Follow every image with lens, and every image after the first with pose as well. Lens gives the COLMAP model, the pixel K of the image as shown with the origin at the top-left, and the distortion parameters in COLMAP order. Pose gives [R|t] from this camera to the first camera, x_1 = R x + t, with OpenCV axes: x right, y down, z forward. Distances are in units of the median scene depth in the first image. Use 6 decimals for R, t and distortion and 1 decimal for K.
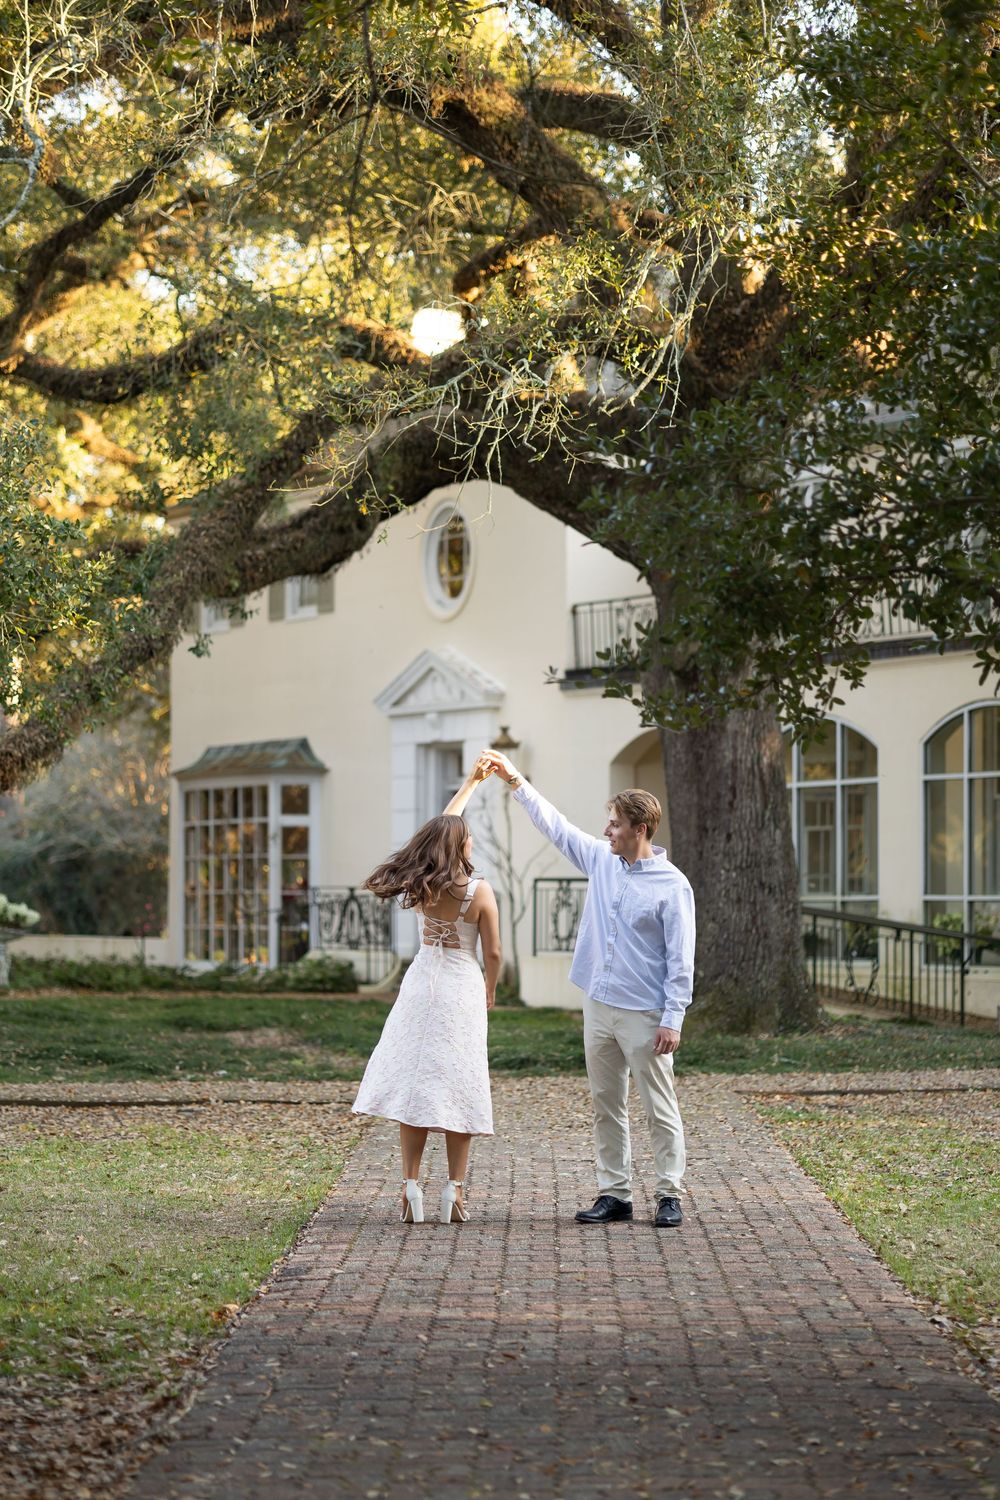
lens RADIAL K [[3726.5, 0, 500.0], [0, 3726.5, 750.0], [0, 0, 1]] dist [-0.371912, 0.823840]
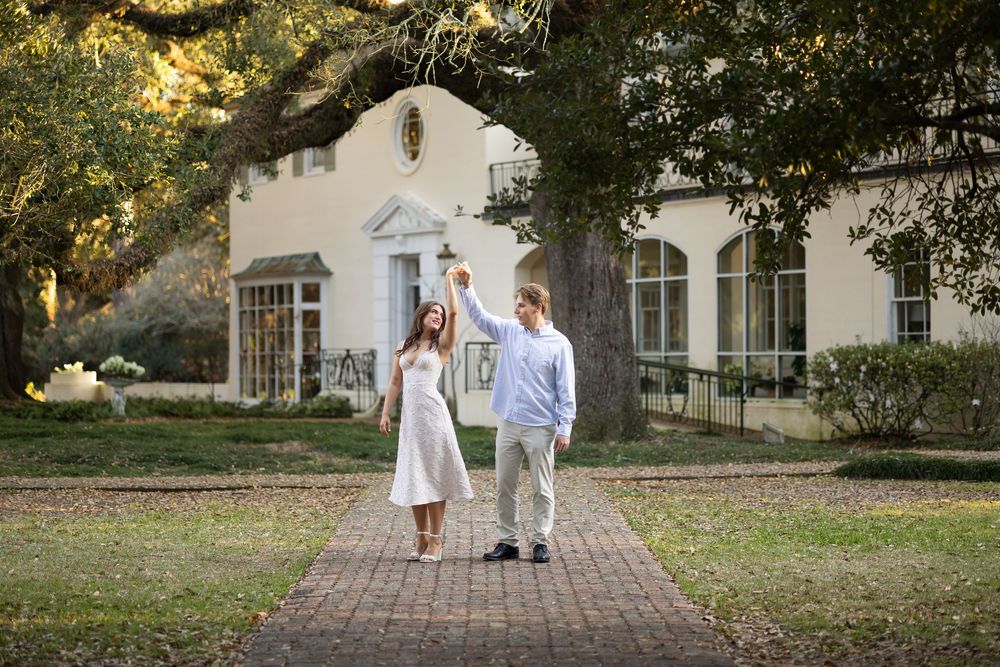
lens RADIAL K [[2444.3, 0, 502.6], [0, 2444.3, 372.0], [0, 0, 1]] dist [-0.304832, 0.267359]
pose [[0.999741, -0.007149, 0.021628, 0.002792], [0.006143, 0.998914, 0.046195, 0.000085], [-0.021935, -0.046050, 0.998698, -0.011756]]
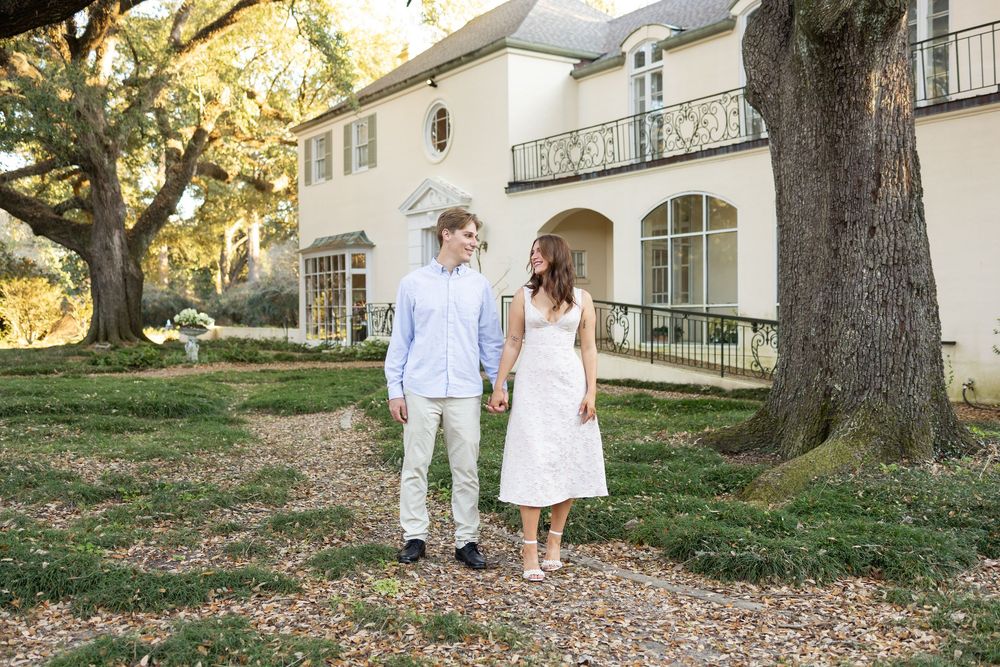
lens RADIAL K [[1011.0, 0, 500.0], [0, 1011.0, 333.5], [0, 0, 1]] dist [0.067115, 0.001041]
pose [[0.996167, -0.012480, 0.086582, -0.036705], [0.006945, 0.997929, 0.063942, 0.025002], [-0.087200, -0.063095, 0.994191, 0.609765]]
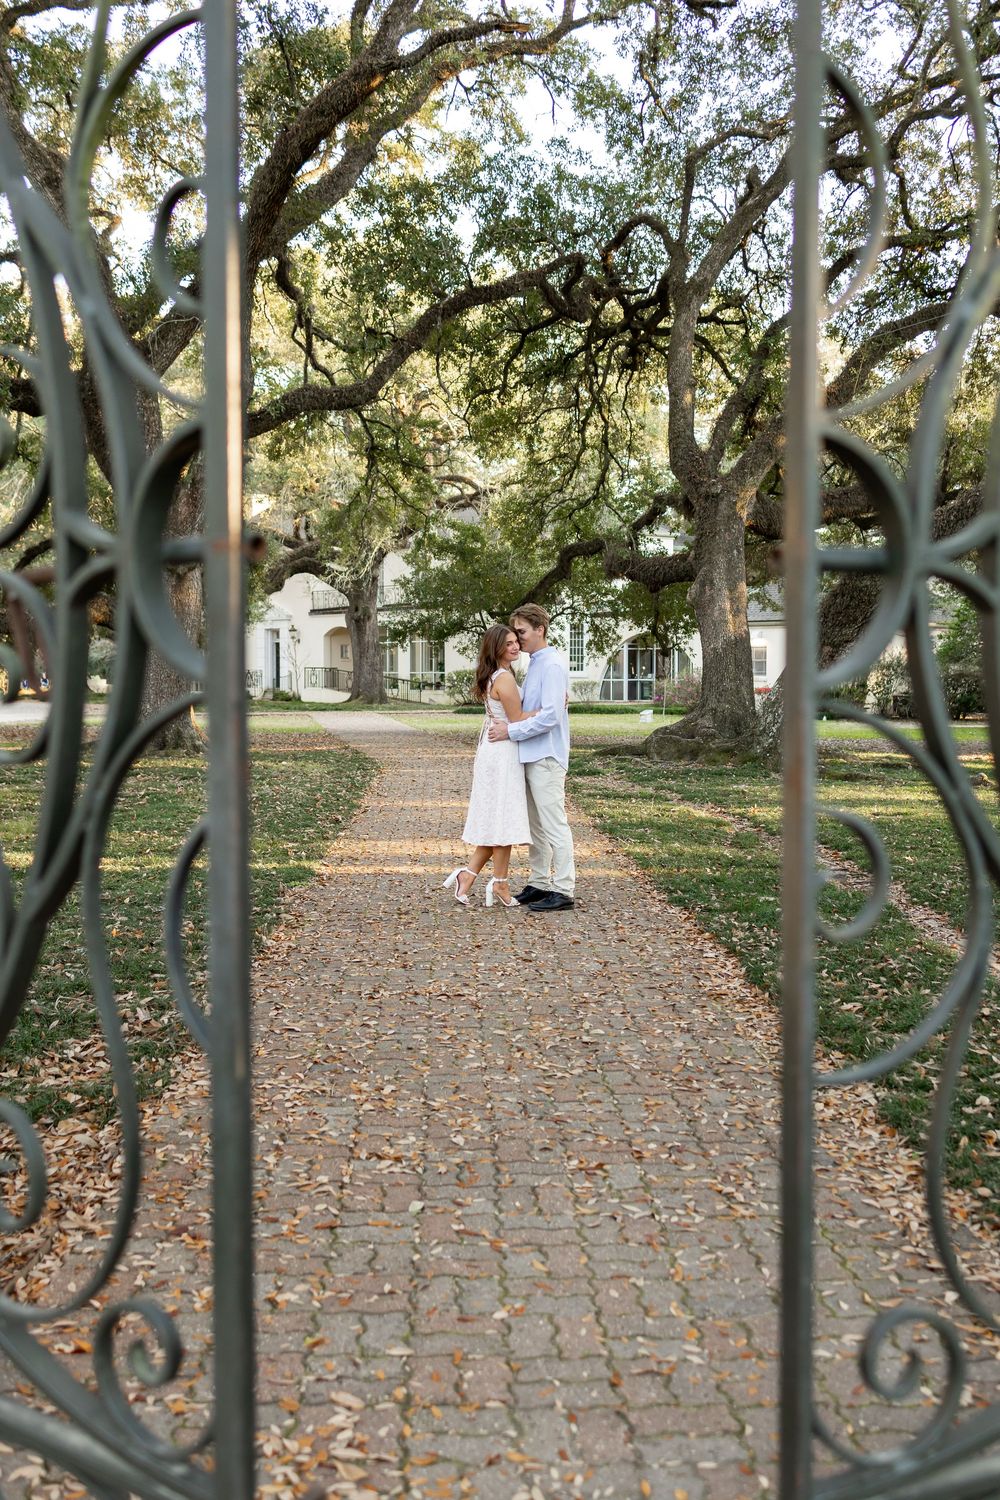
lens RADIAL K [[1516.4, 0, 505.7], [0, 1516.4, 769.7], [0, 0, 1]] dist [0.067115, 0.001041]
pose [[0.982997, -0.011594, 0.183257, -0.082632], [-0.007425, 0.994679, 0.102759, -0.024314], [-0.183473, -0.102372, 0.977680, -0.605450]]
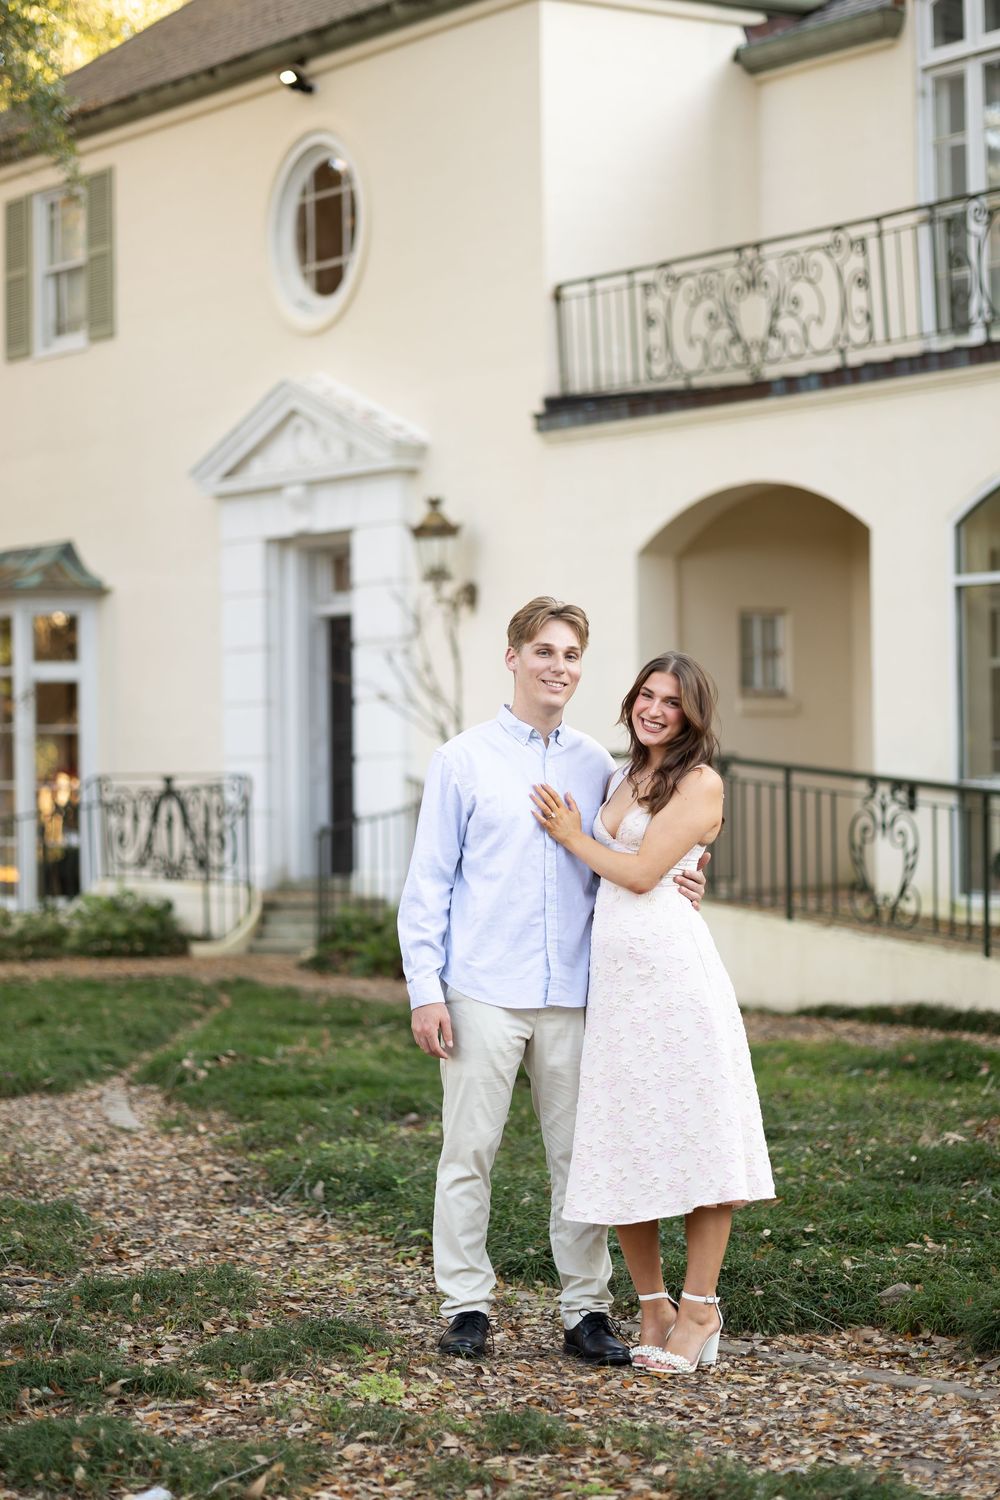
lens RADIAL K [[3636.5, 0, 500.0], [0, 3636.5, 750.0], [0, 0, 1]] dist [-0.010675, -0.394628]
pose [[0.995628, -0.012326, 0.092595, -0.051606], [0.009601, 0.999509, 0.029818, 0.020137], [-0.092917, -0.028799, 0.995257, 0.524453]]
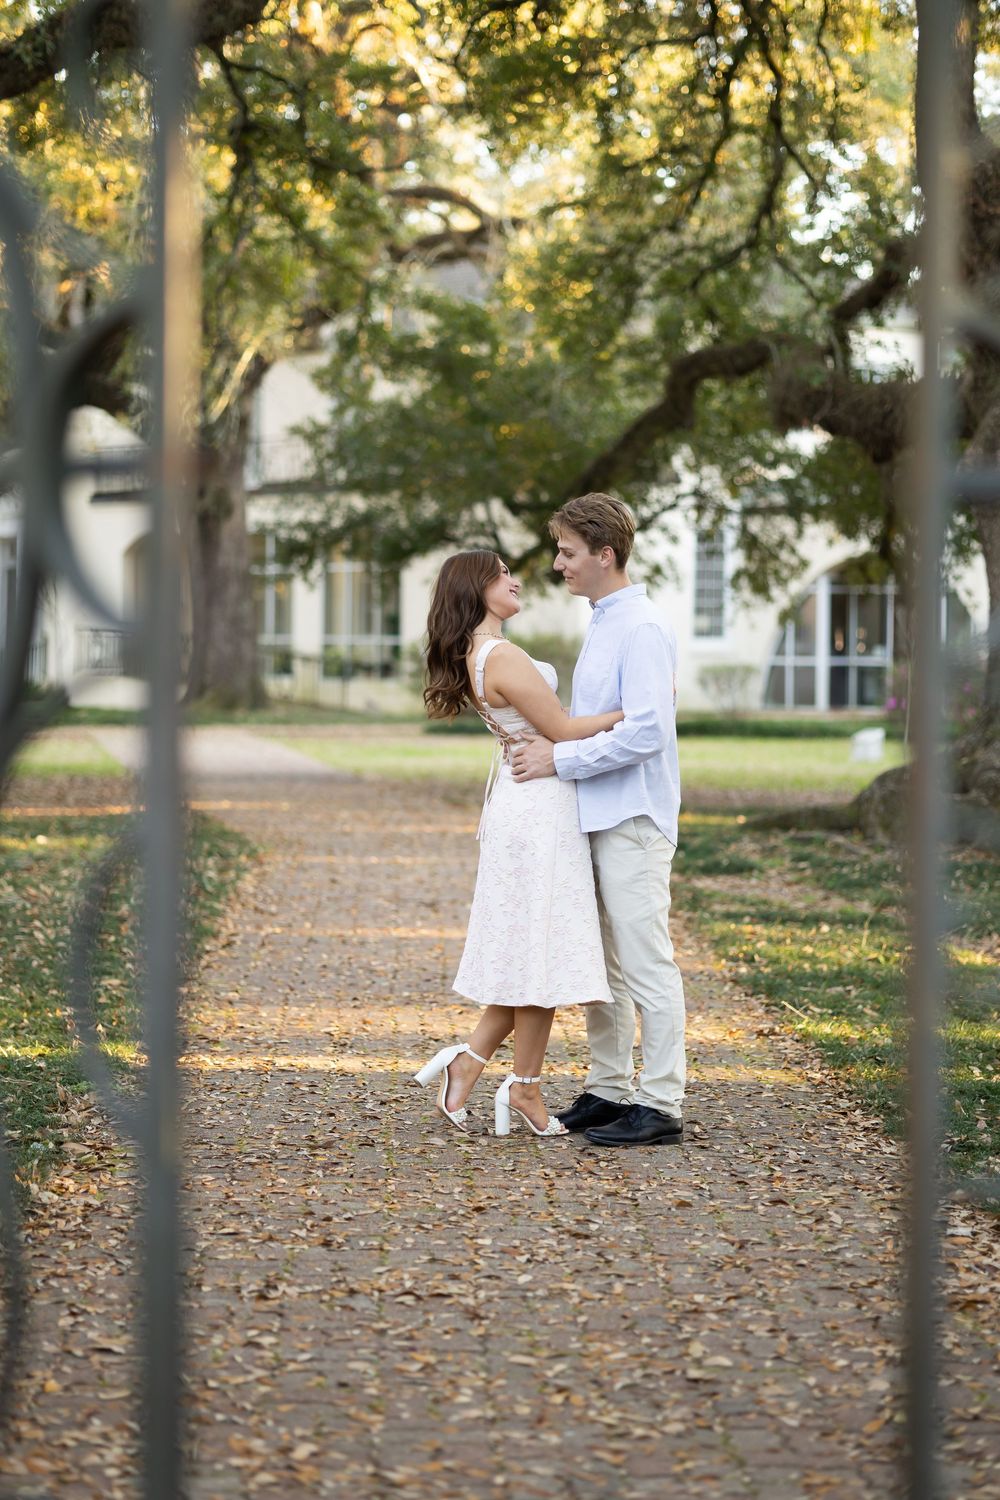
lens RADIAL K [[3636.5, 0, 500.0], [0, 3636.5, 750.0], [0, 0, 1]] dist [-0.010675, -0.394628]
pose [[0.985118, 0.004265, 0.171827, -0.090466], [-0.016365, 0.997478, 0.069063, -0.025957], [-0.171099, -0.070848, 0.982703, -0.648606]]
